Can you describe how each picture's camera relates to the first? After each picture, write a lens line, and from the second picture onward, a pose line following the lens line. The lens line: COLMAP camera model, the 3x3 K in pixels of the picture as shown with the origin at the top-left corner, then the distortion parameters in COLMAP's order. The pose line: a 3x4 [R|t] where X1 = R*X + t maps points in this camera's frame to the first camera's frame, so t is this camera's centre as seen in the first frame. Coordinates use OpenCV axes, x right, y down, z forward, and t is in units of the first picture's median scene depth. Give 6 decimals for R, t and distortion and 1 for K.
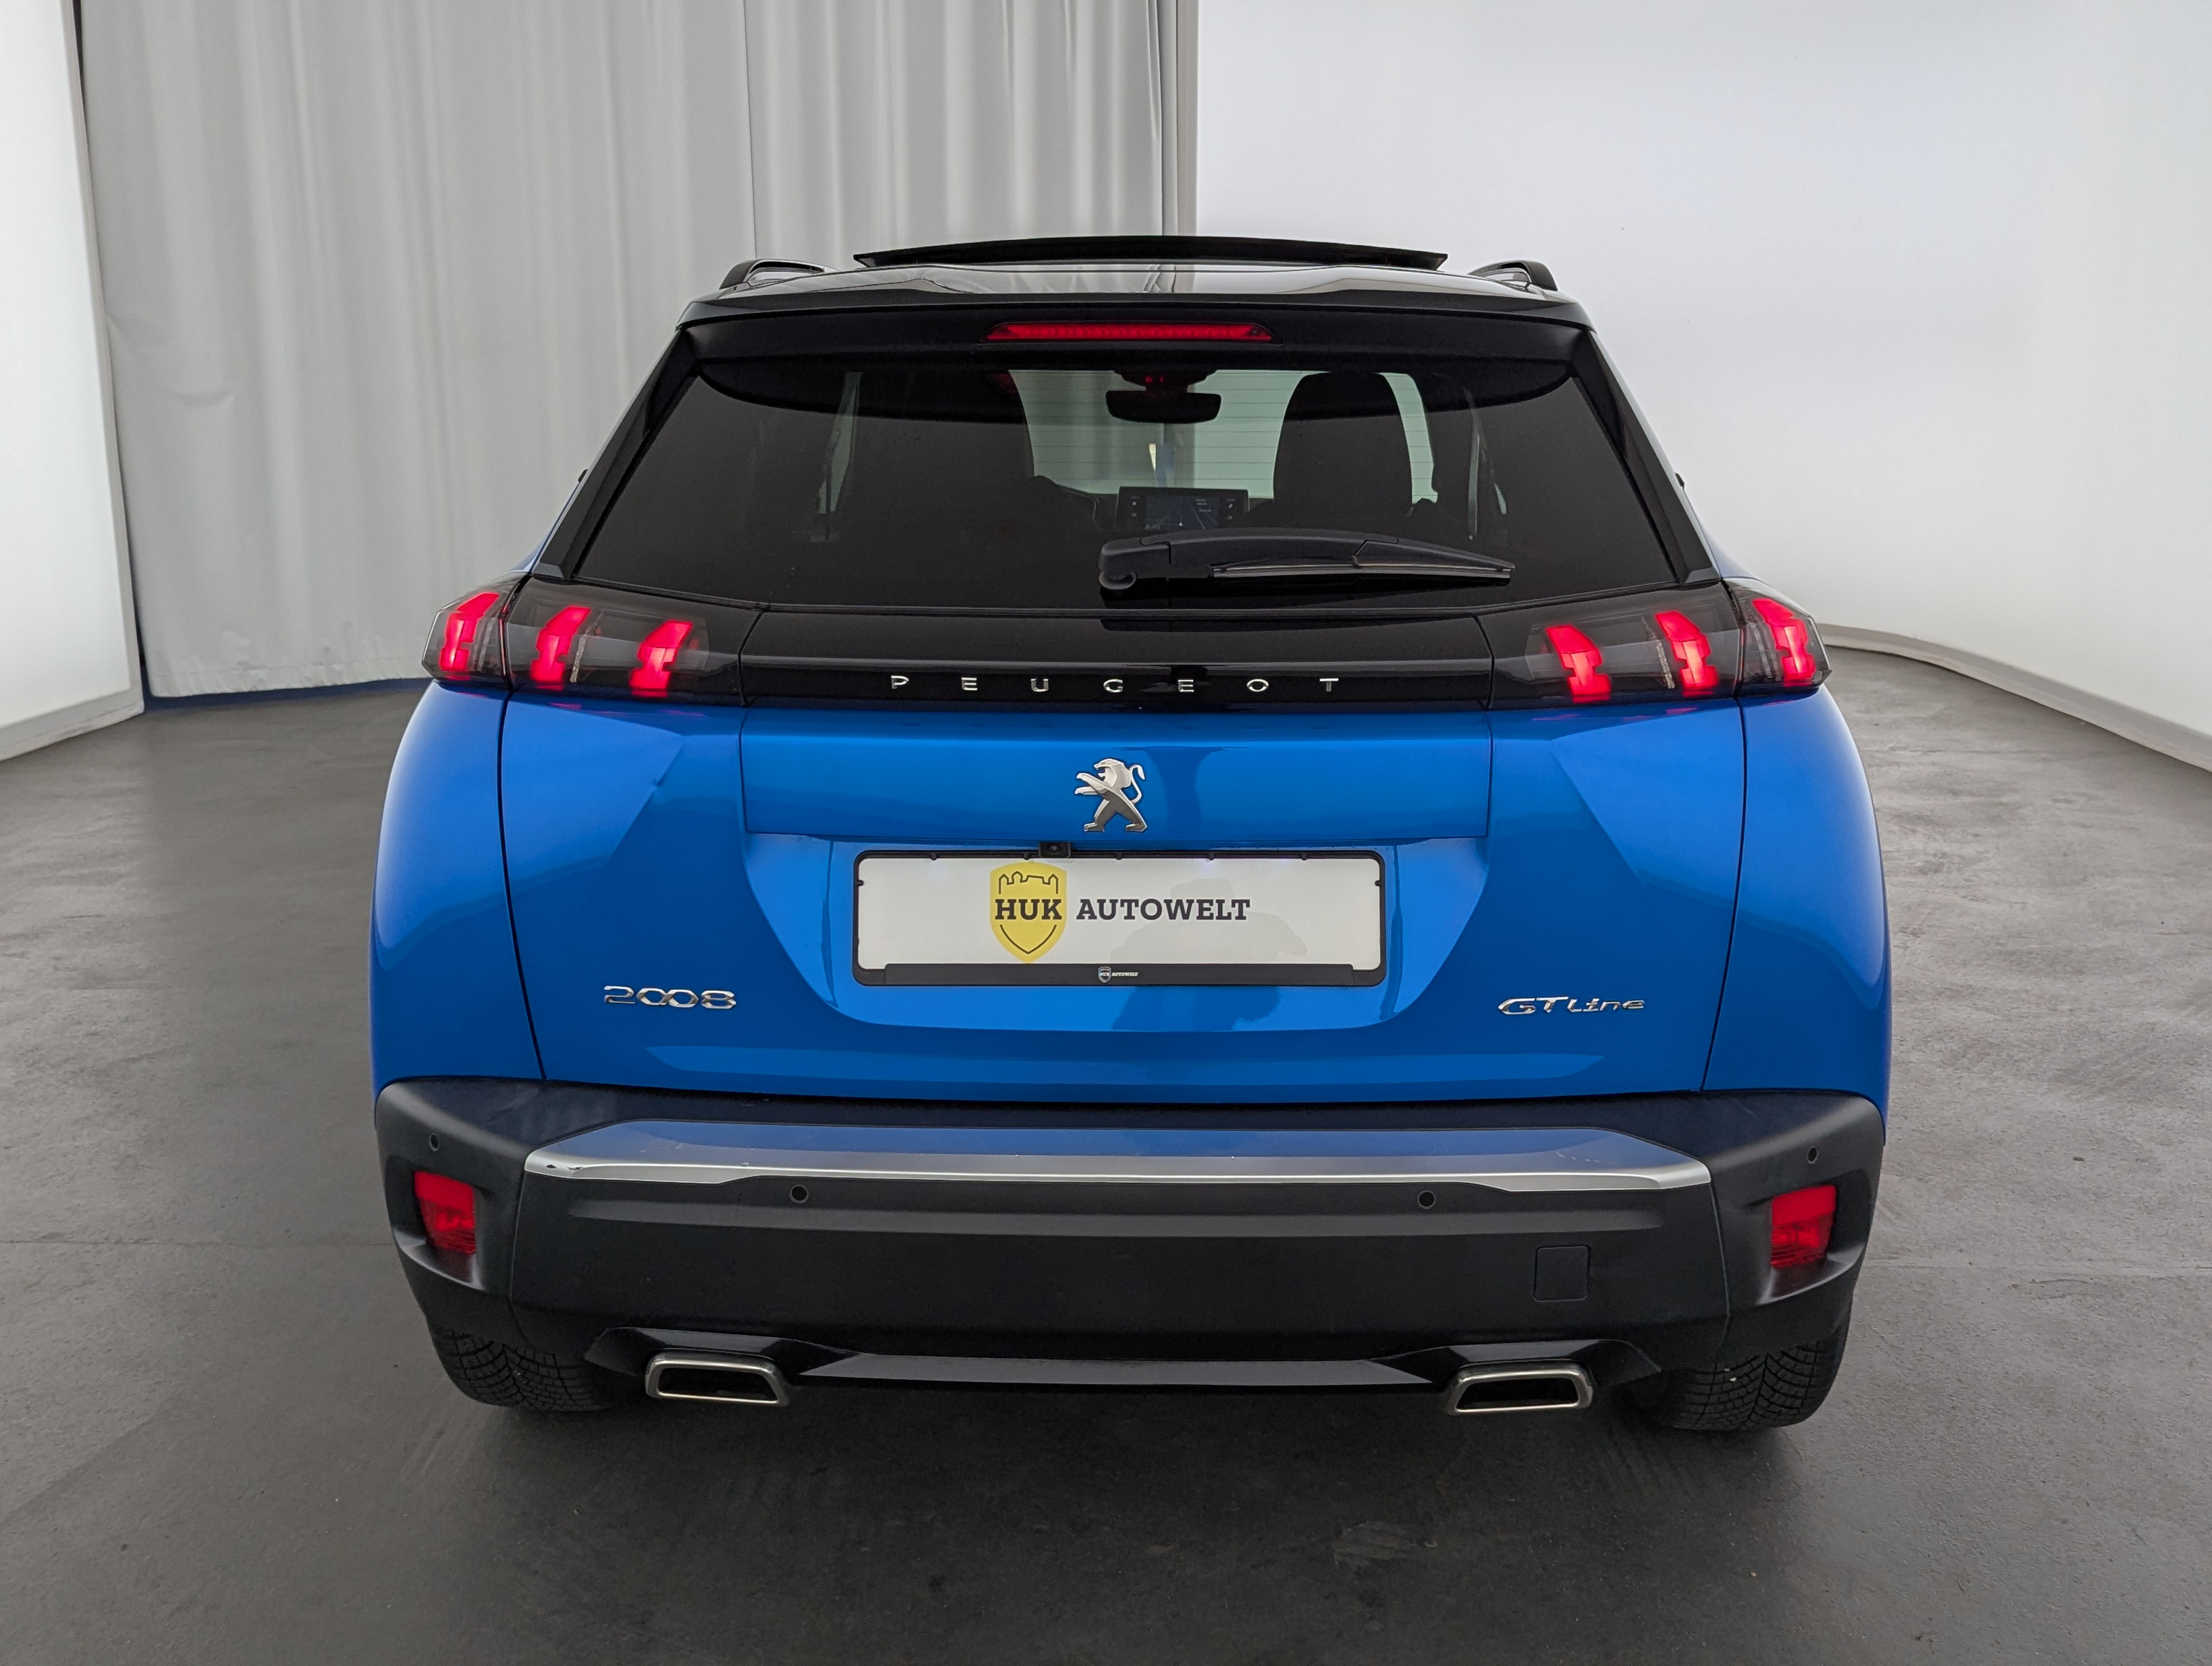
lens RADIAL K [[2028.0, 0, 1143.7], [0, 2028.0, 845.3], [0, 0, 1]] dist [0.209400, -0.438380]
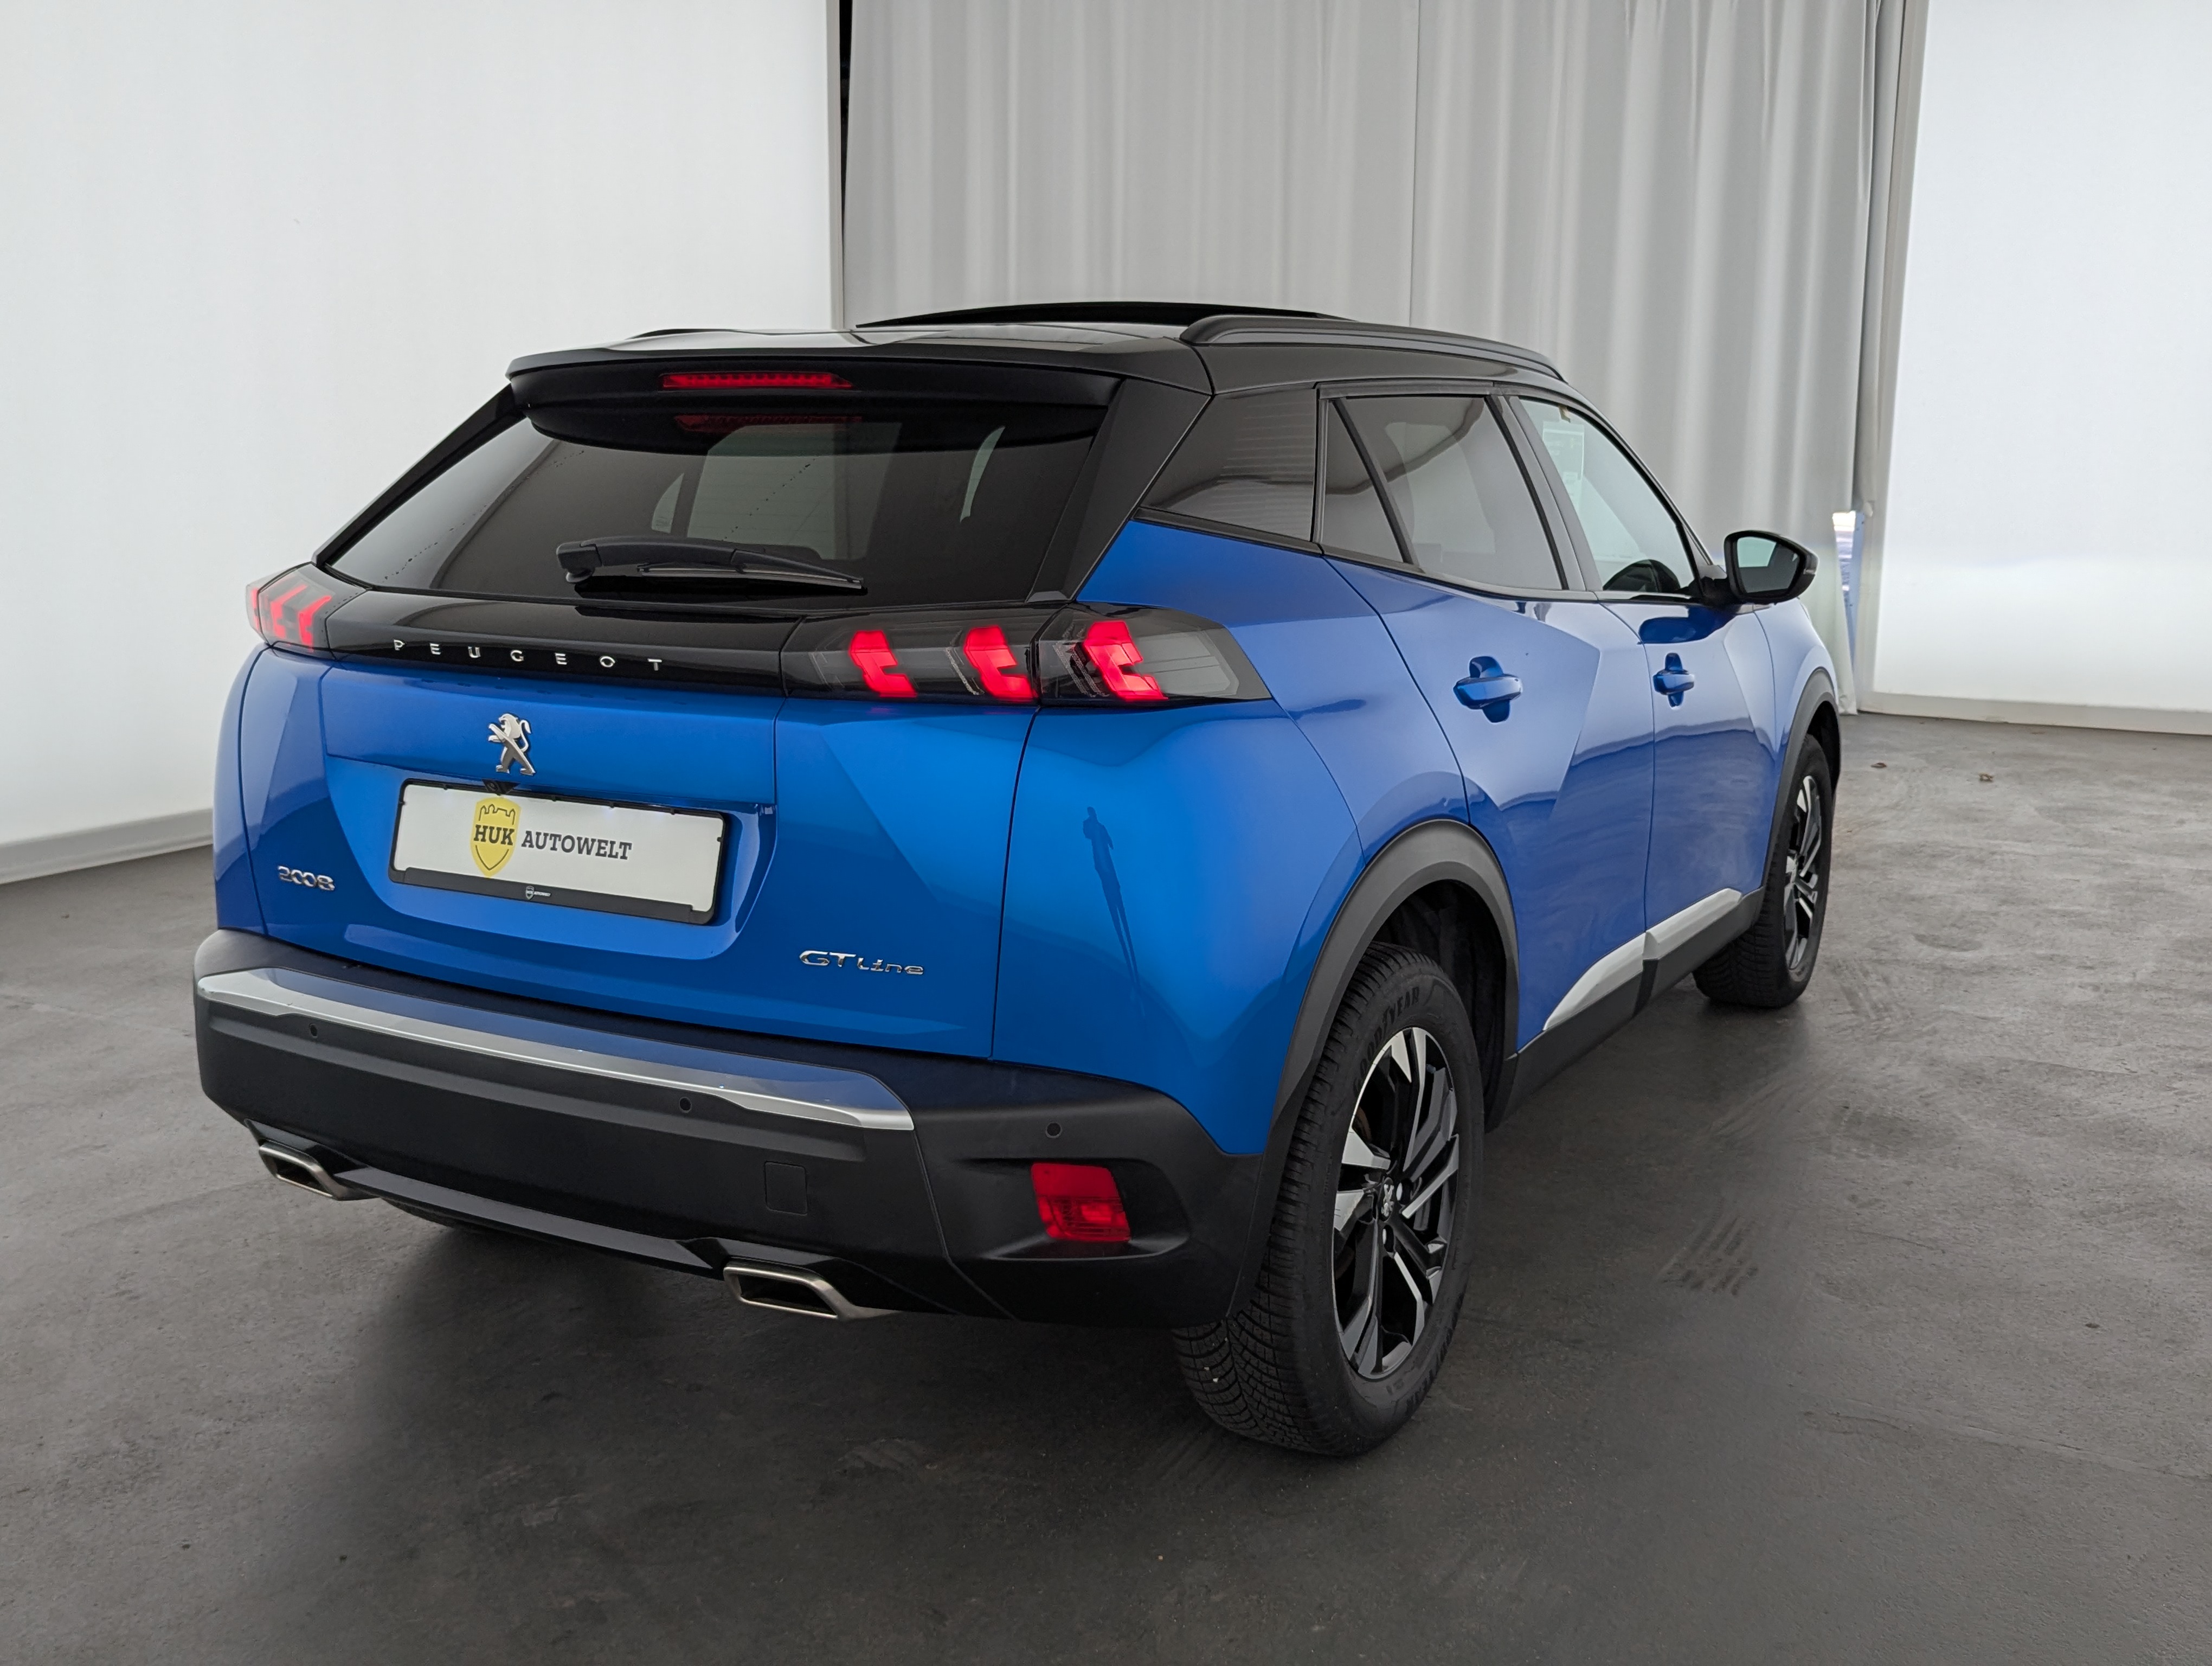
lens RADIAL K [[2113.5, 0, 1106.0], [0, 2113.5, 833.0], [0, 0, 1]] dist [0.063294, -0.033839]
pose [[0.879988, 0.090993, -0.466198, 0.866814], [-0.110617, 0.993752, -0.014839, 0.008082], [0.461935, 0.064628, 0.884556, 0.020367]]
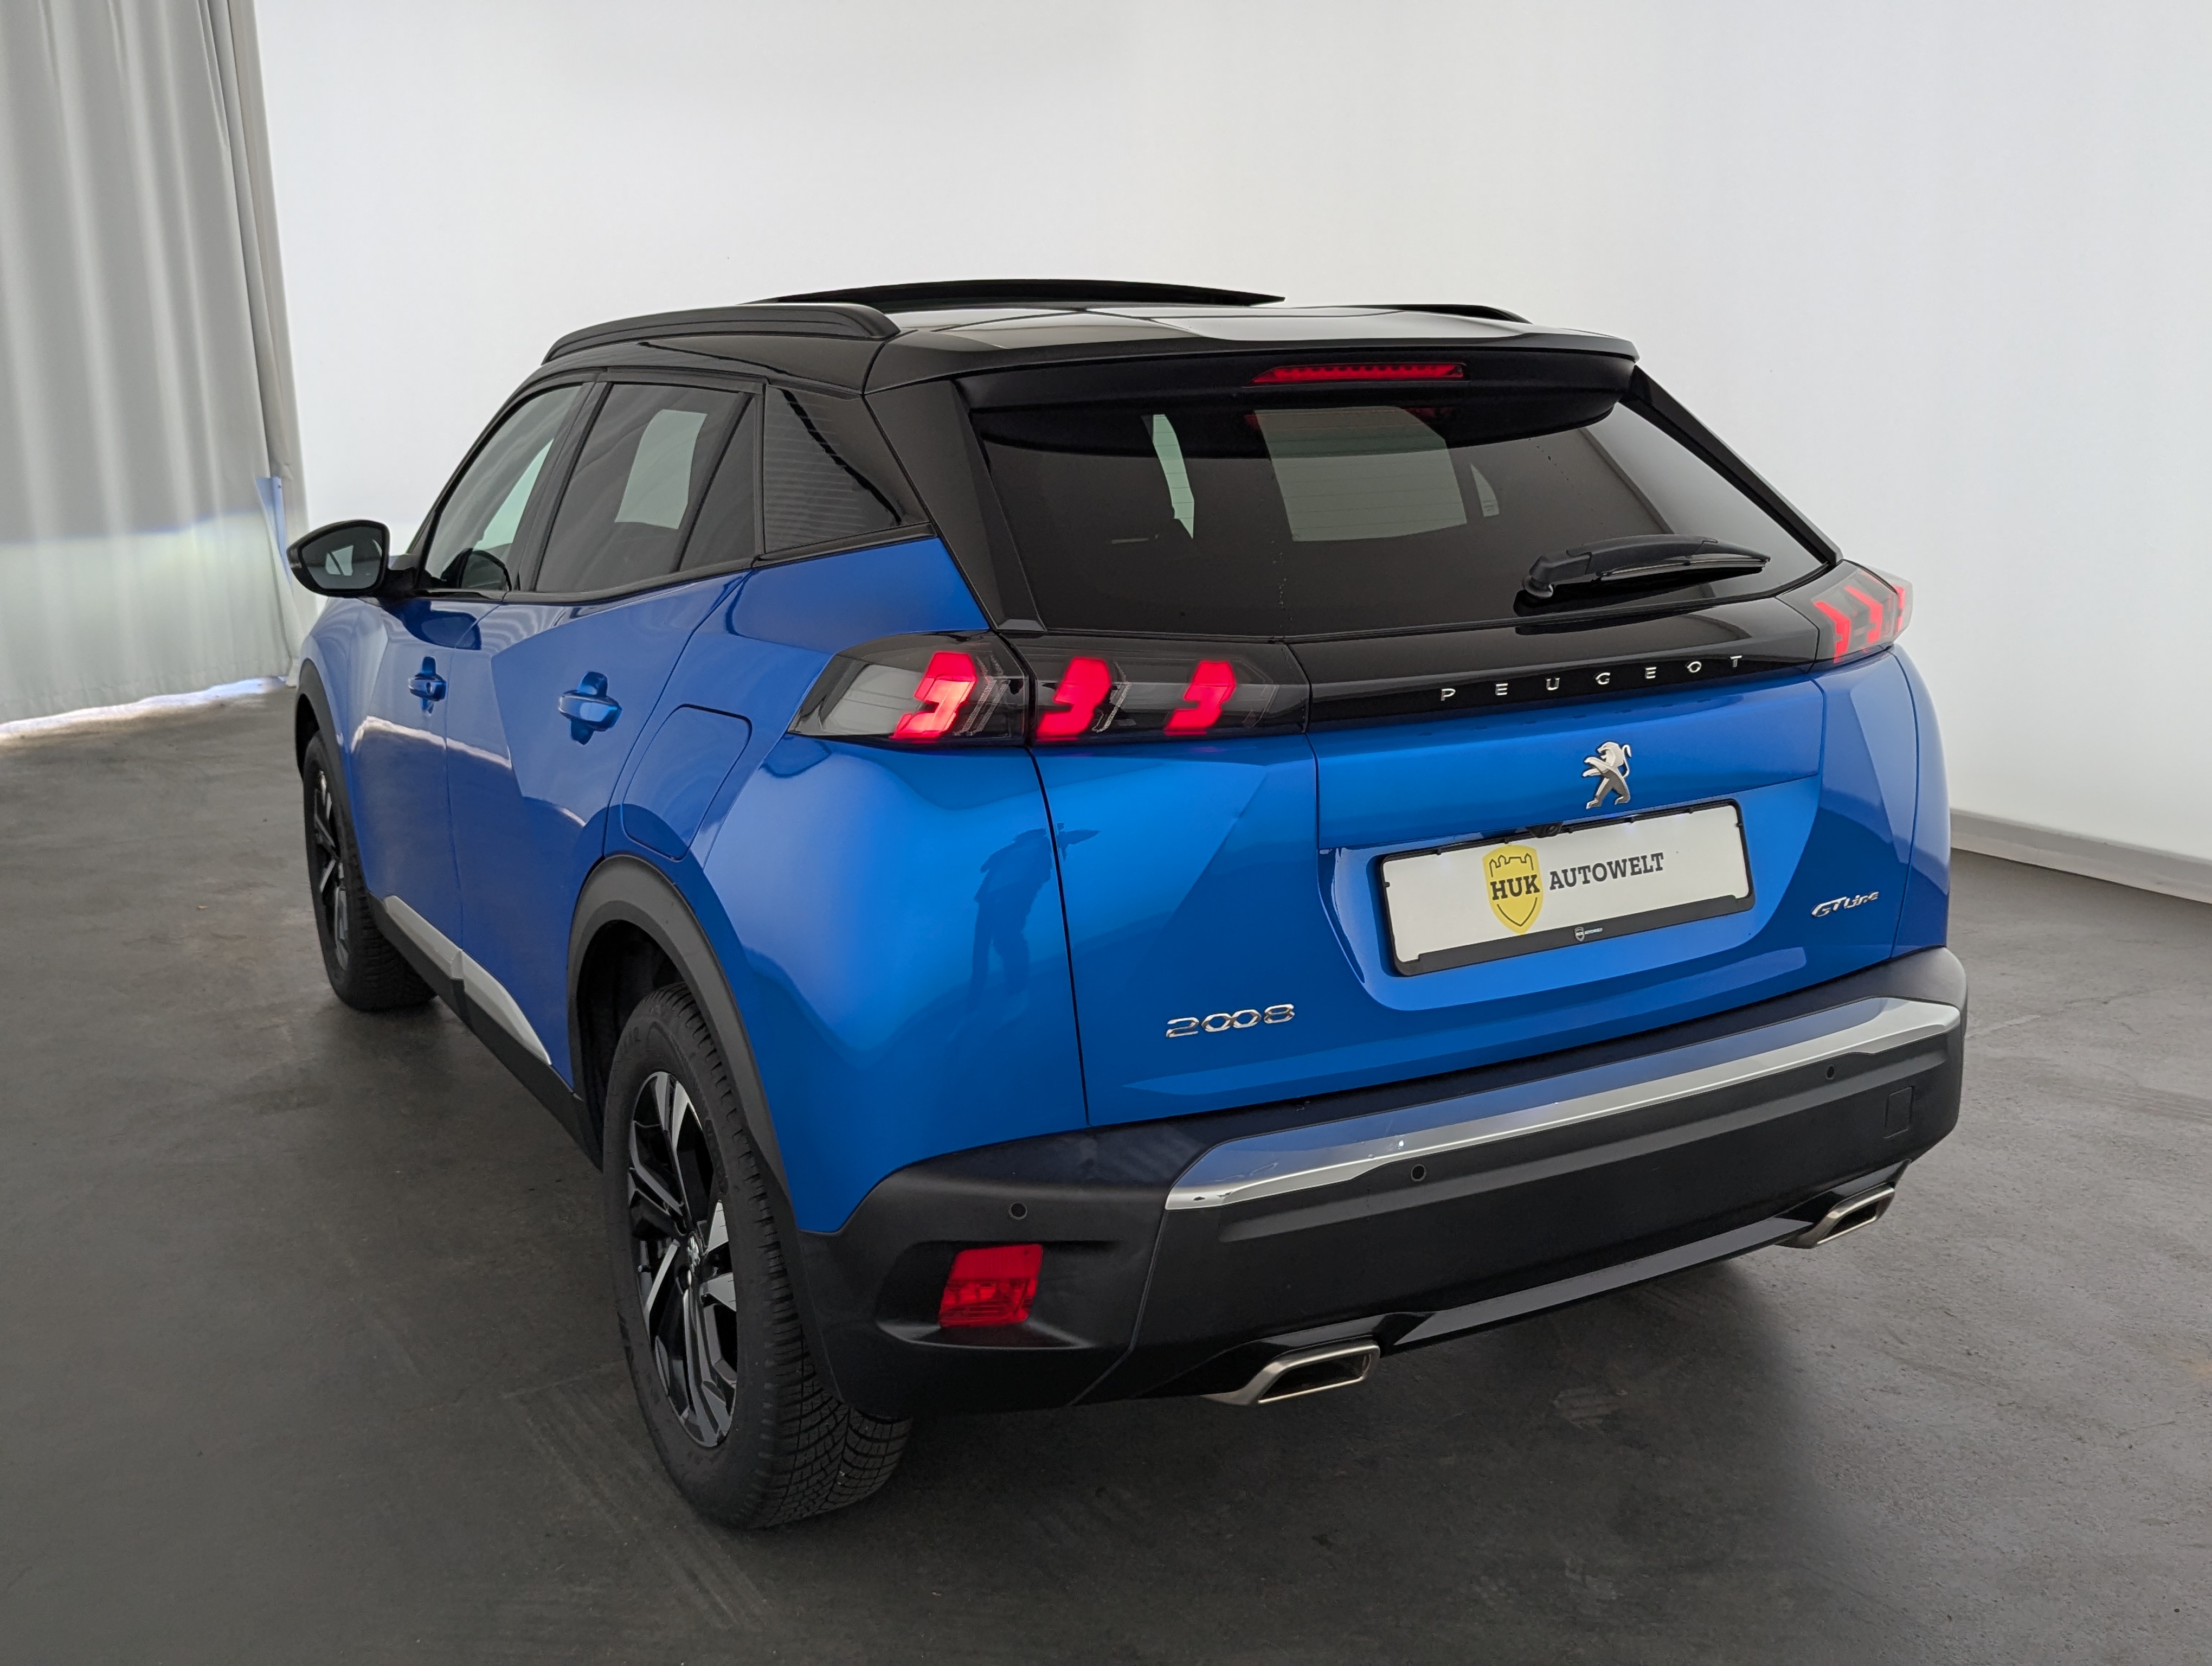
lens RADIAL K [[2028.0, 0, 1143.7], [0, 2028.0, 845.3], [0, 0, 1]] dist [0.209400, -0.438380]
pose [[0.855582, -0.128414, 0.501487, -0.781269], [0.132672, 0.990782, 0.027356, -0.048510], [-0.500377, 0.043128, 0.864733, 0.125345]]
